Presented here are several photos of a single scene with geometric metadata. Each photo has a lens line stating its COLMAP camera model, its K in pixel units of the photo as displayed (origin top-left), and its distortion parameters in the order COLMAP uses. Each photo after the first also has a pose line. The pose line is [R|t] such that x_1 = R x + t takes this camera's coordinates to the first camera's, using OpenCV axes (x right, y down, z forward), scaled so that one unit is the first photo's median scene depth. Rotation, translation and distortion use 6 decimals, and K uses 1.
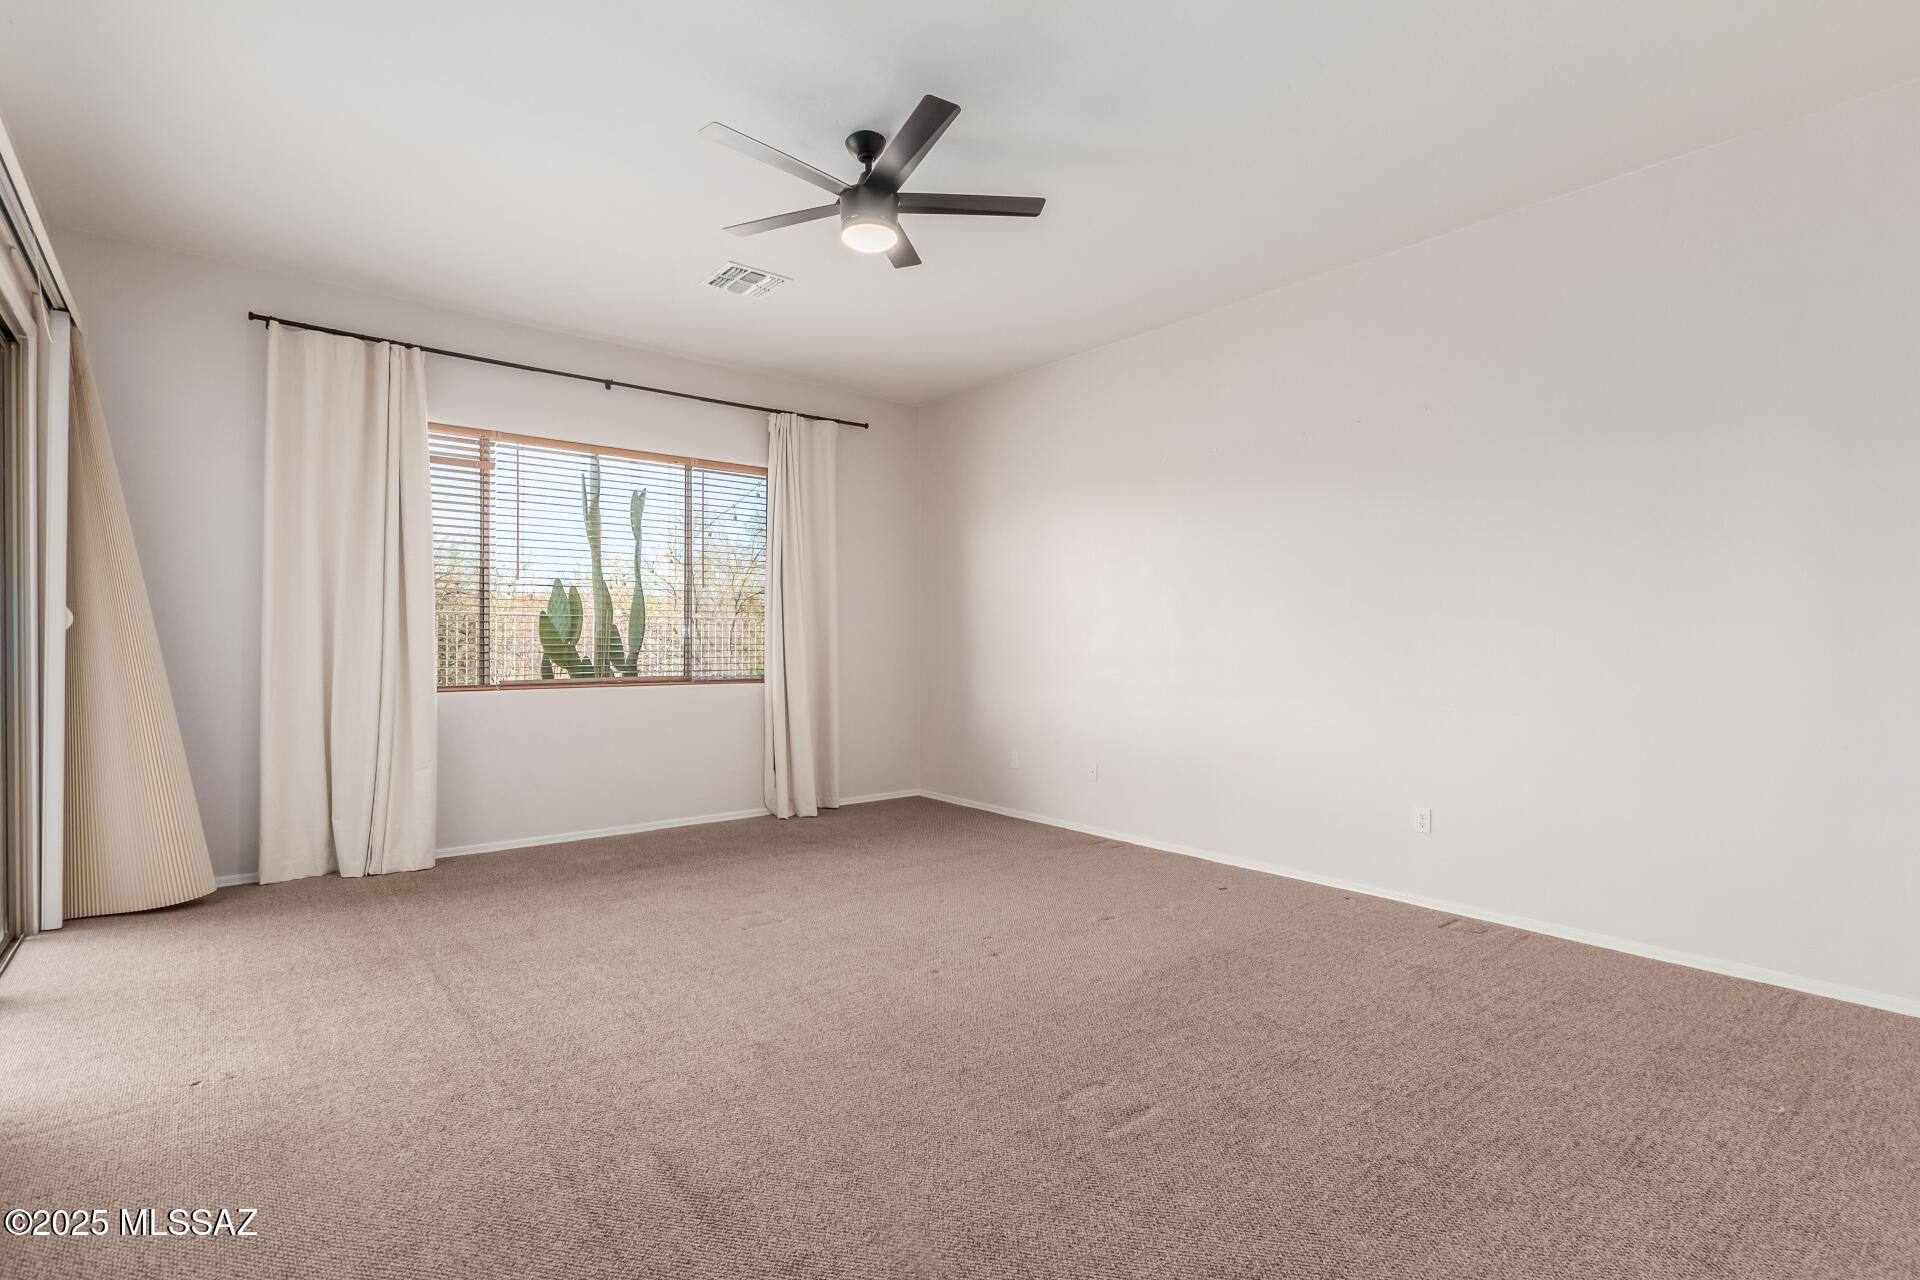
lens RADIAL K [[925.0, 0, 966.4], [0, 925.0, 644.9], [0, 0, 1]] dist [0.009591, -0.003197]
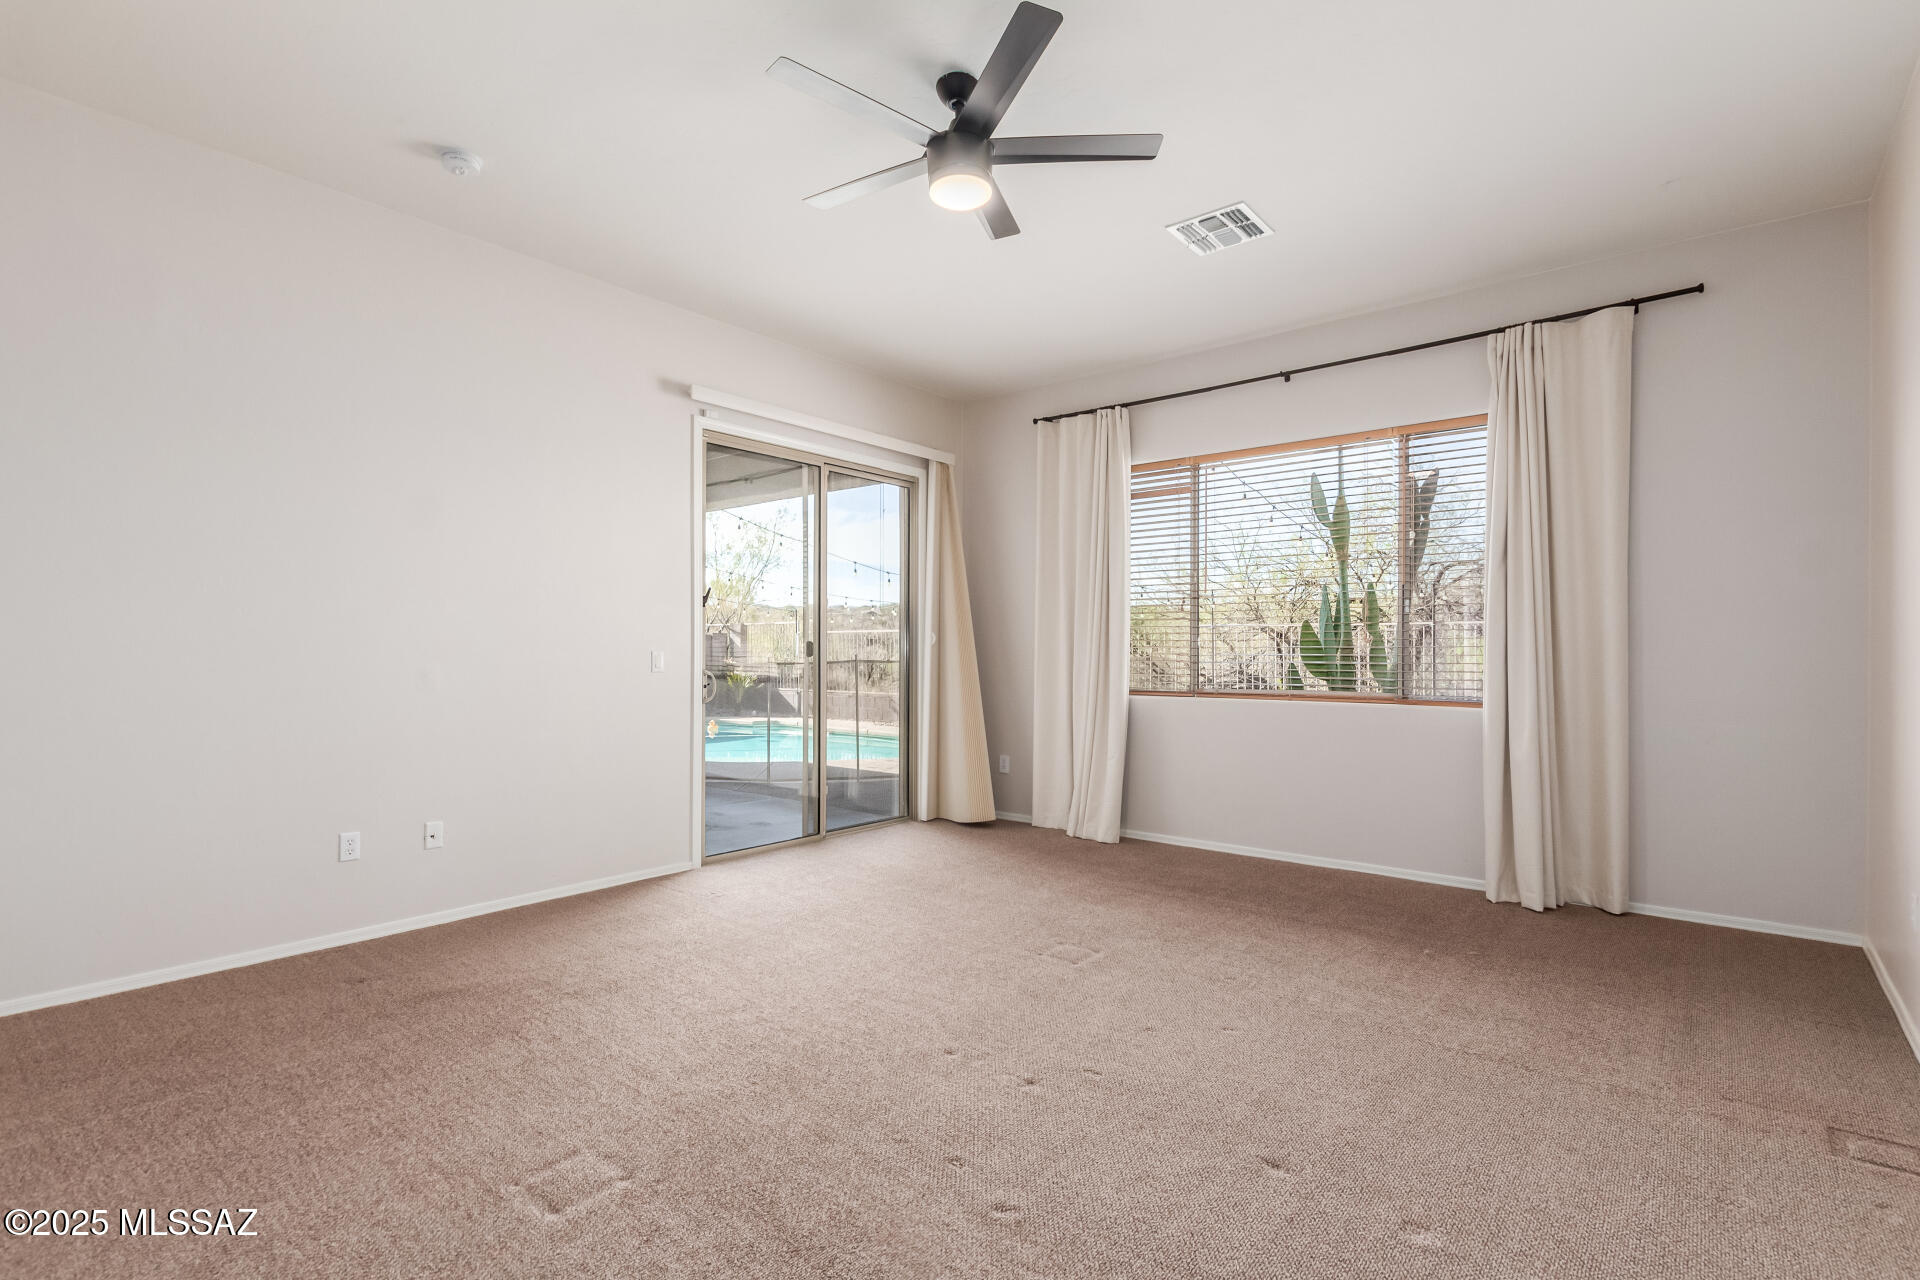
lens RADIAL K [[925.0, 0, 979.0], [0, 925.0, 640.2], [0, 0, 1]] dist [0.009591, -0.003197]
pose [[0.182718, -0.014226, -0.983063, 0.497405], [-0.003080, 0.999882, -0.015042, -0.000067], [0.983161, 0.005776, 0.182652, 0.554751]]
